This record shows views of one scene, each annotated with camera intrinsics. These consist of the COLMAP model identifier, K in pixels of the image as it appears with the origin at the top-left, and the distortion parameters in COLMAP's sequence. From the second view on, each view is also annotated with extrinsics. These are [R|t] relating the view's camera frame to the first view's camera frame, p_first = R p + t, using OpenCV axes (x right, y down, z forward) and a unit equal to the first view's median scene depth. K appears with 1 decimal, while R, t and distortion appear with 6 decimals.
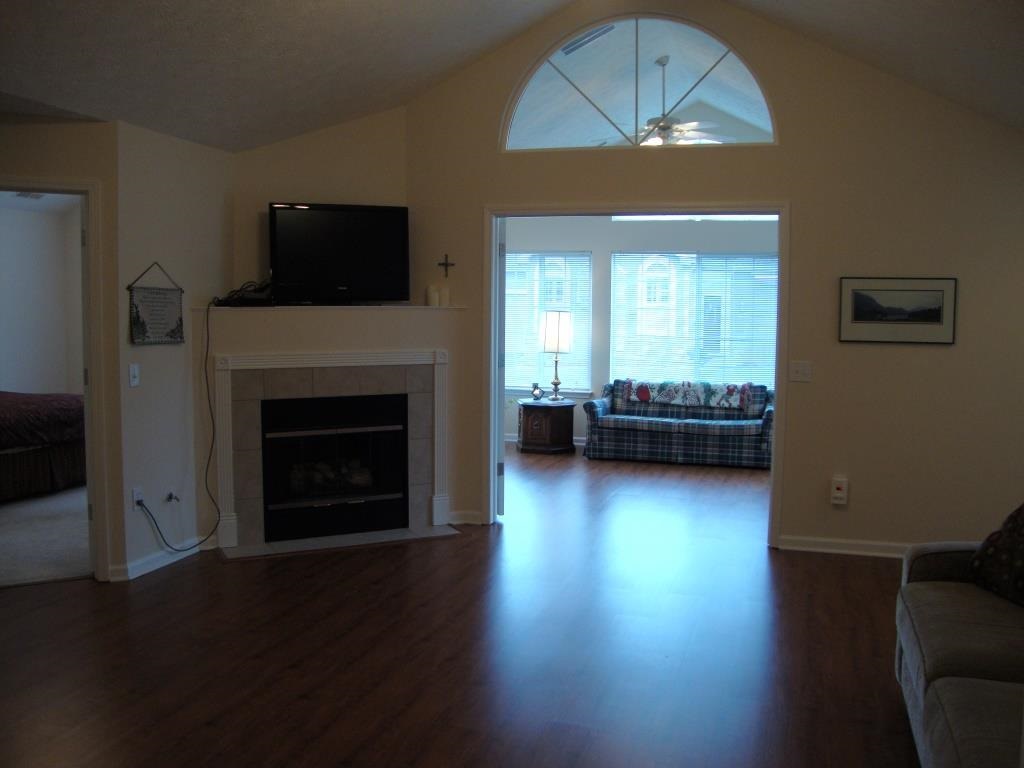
lens RADIAL K [[908.3, 0, 519.3], [0, 908.3, 385.2], [0, 0, 1]] dist [-0.205510, 0.207289]
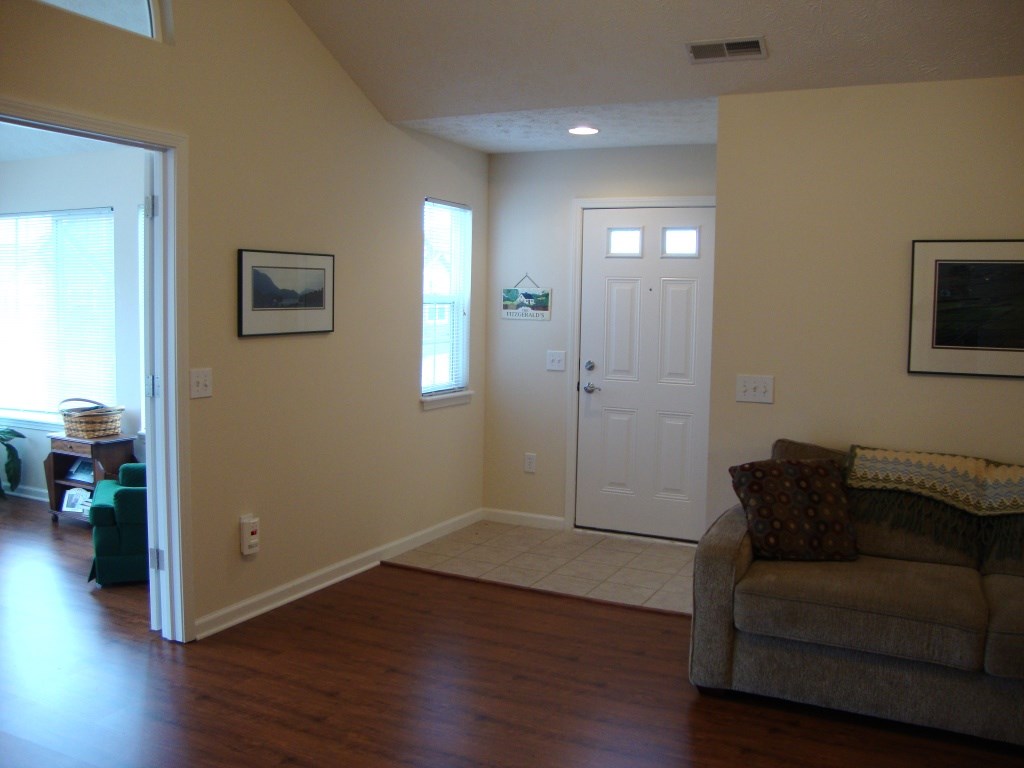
lens RADIAL K [[908.3, 0, 519.3], [0, 908.3, 385.2], [0, 0, 1]] dist [-0.205510, 0.207289]
pose [[0.147430, -0.102495, 0.983747, -0.293006], [0.069624, 0.993224, 0.093048, -0.054045], [-0.986619, 0.054774, 0.153567, 0.576782]]
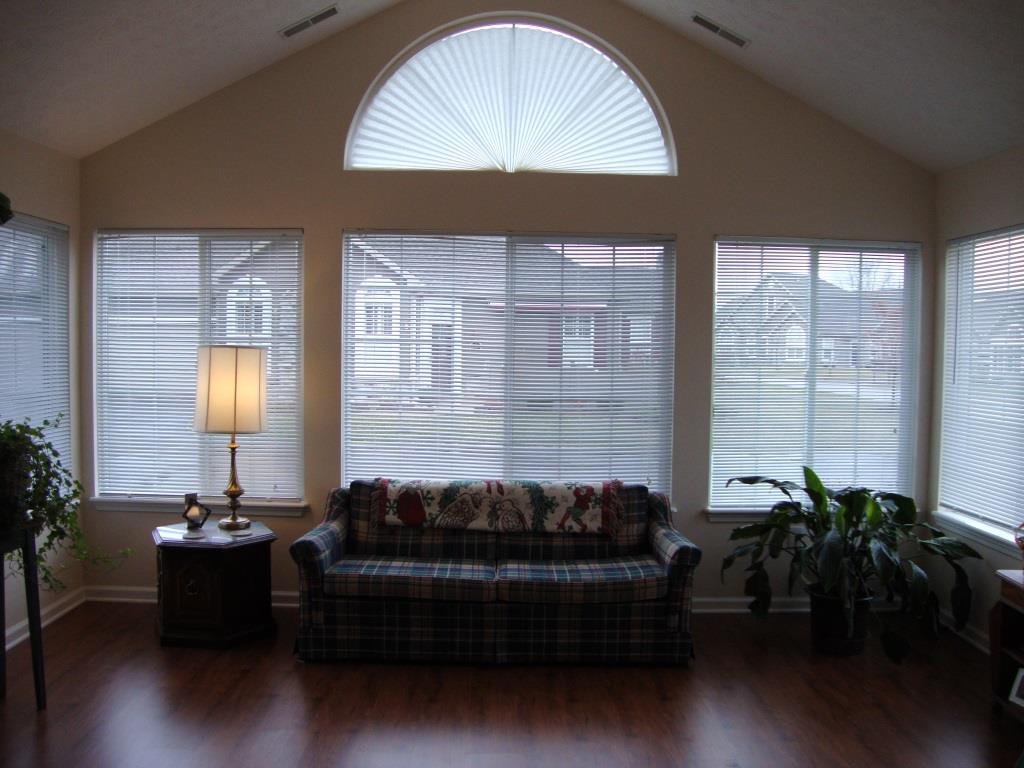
lens RADIAL K [[908.3, 0, 519.3], [0, 908.3, 385.2], [0, 0, 1]] dist [-0.205510, 0.207289]
pose [[0.948944, -0.013914, 0.315138, 0.056874], [0.024588, 0.999250, -0.029920, -0.065988], [-0.314486, 0.036141, 0.948574, 0.766302]]
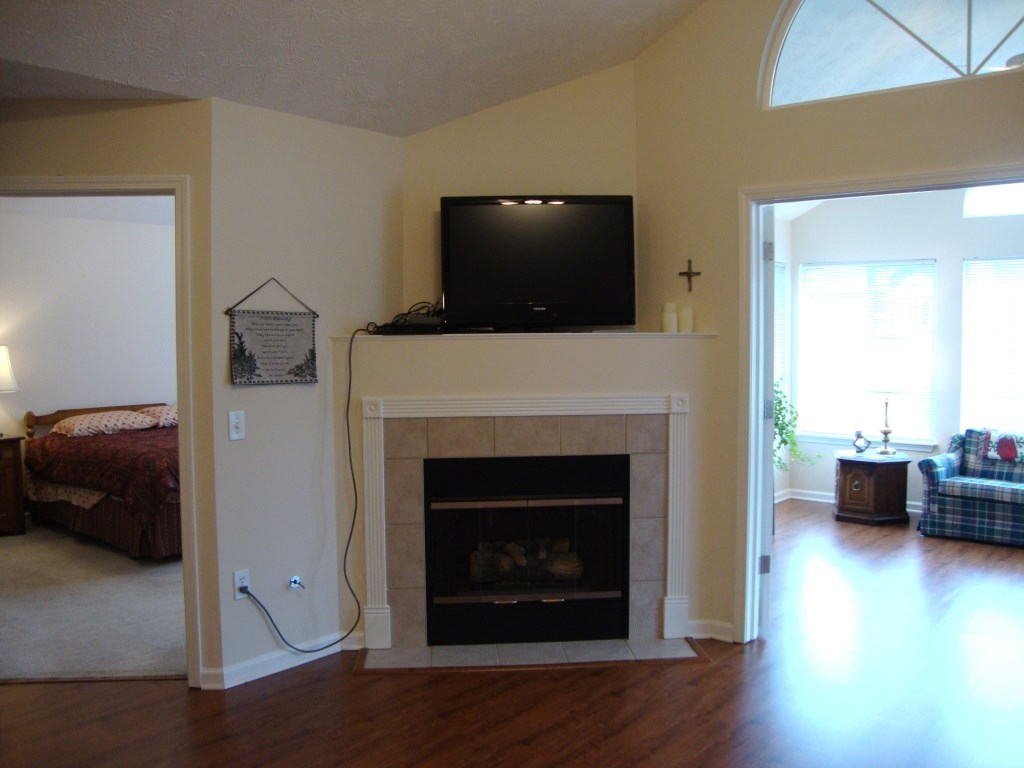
lens RADIAL K [[908.3, 0, 519.3], [0, 908.3, 385.2], [0, 0, 1]] dist [-0.205510, 0.207289]
pose [[0.919650, 0.008942, -0.392638, 0.074469], [-0.020940, 0.999435, -0.026285, -0.024158], [0.392181, 0.032395, 0.919317, 0.296329]]
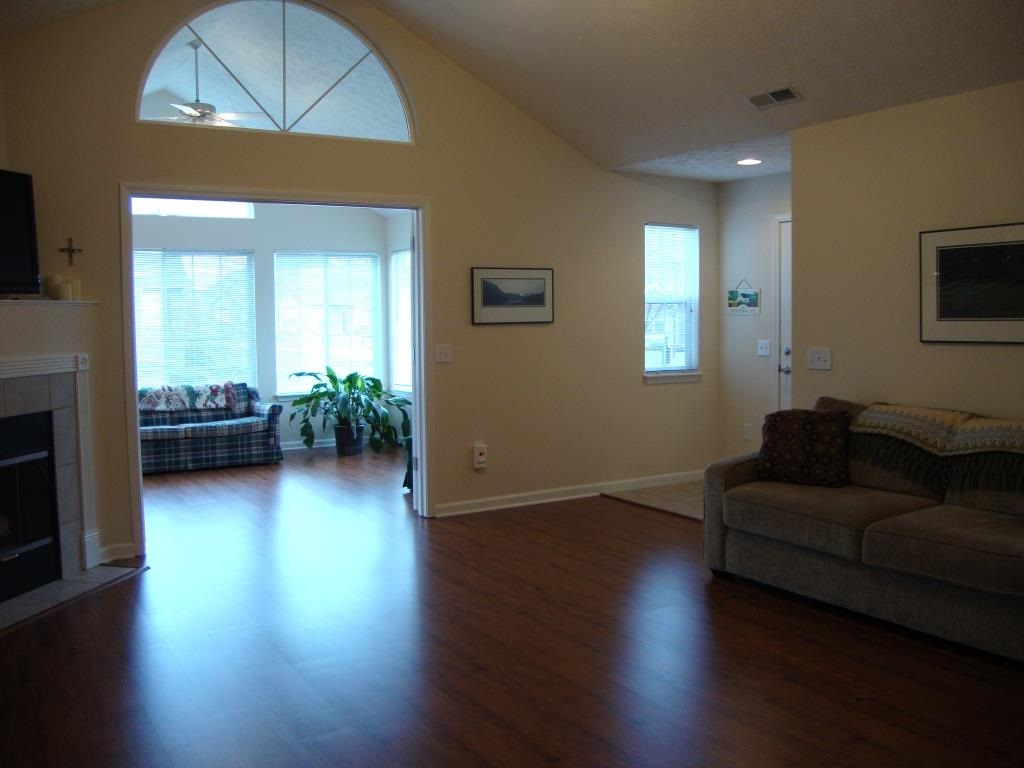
lens RADIAL K [[908.3, 0, 519.3], [0, 908.3, 385.2], [0, 0, 1]] dist [-0.205510, 0.207289]
pose [[0.640242, -0.076832, 0.764321, -0.429443], [0.084662, 0.995982, 0.029201, -0.000403], [-0.763493, 0.046014, 0.644174, 0.185861]]
